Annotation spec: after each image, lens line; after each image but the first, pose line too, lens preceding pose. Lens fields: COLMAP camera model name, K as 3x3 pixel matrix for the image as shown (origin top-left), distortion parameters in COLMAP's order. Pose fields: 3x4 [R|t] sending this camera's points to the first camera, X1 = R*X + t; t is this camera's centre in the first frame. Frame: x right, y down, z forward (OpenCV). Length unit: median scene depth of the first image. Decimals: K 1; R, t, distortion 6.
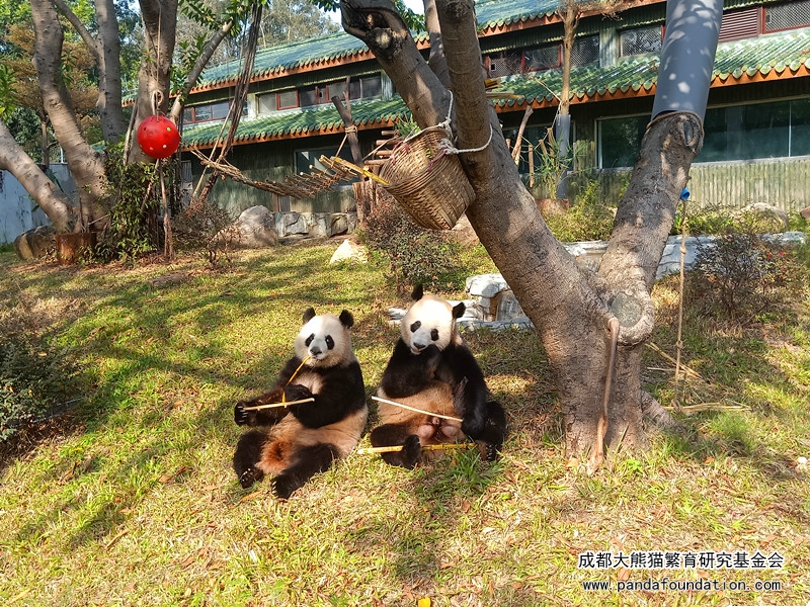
lens RADIAL K [[875.7, 0, 405.0], [0, 875.7, 303.5], [0, 0, 1]] dist [0.030620, 0.026984]
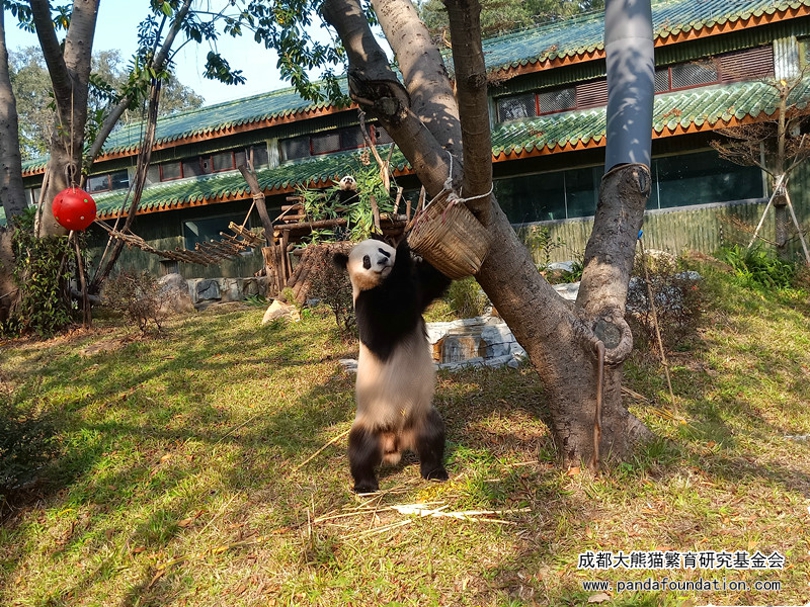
lens RADIAL K [[870.5, 0, 403.0], [0, 870.5, 307.5], [0, 0, 1]] dist [0.035179, 0.015166]
pose [[0.988833, -0.050349, 0.140268, -0.122967], [0.059867, 0.996122, -0.064482, 0.021613], [-0.136477, 0.072159, 0.988012, -0.068379]]
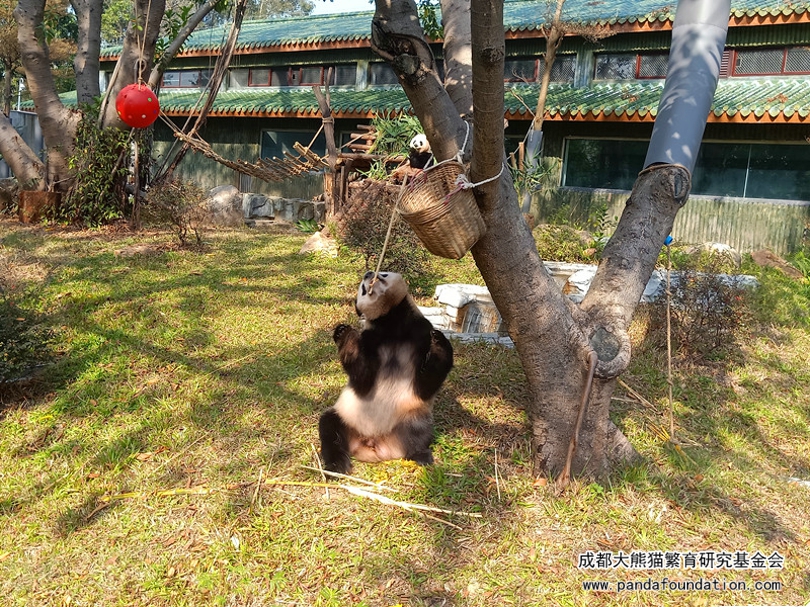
lens RADIAL K [[875.7, 0, 405.0], [0, 875.7, 303.5], [0, 0, 1]] dist [0.030620, 0.026984]
pose [[0.991728, 0.110465, 0.065367, -0.046662], [-0.111148, 0.993780, 0.006892, -0.016624], [-0.064199, -0.014100, 0.997837, -0.036342]]
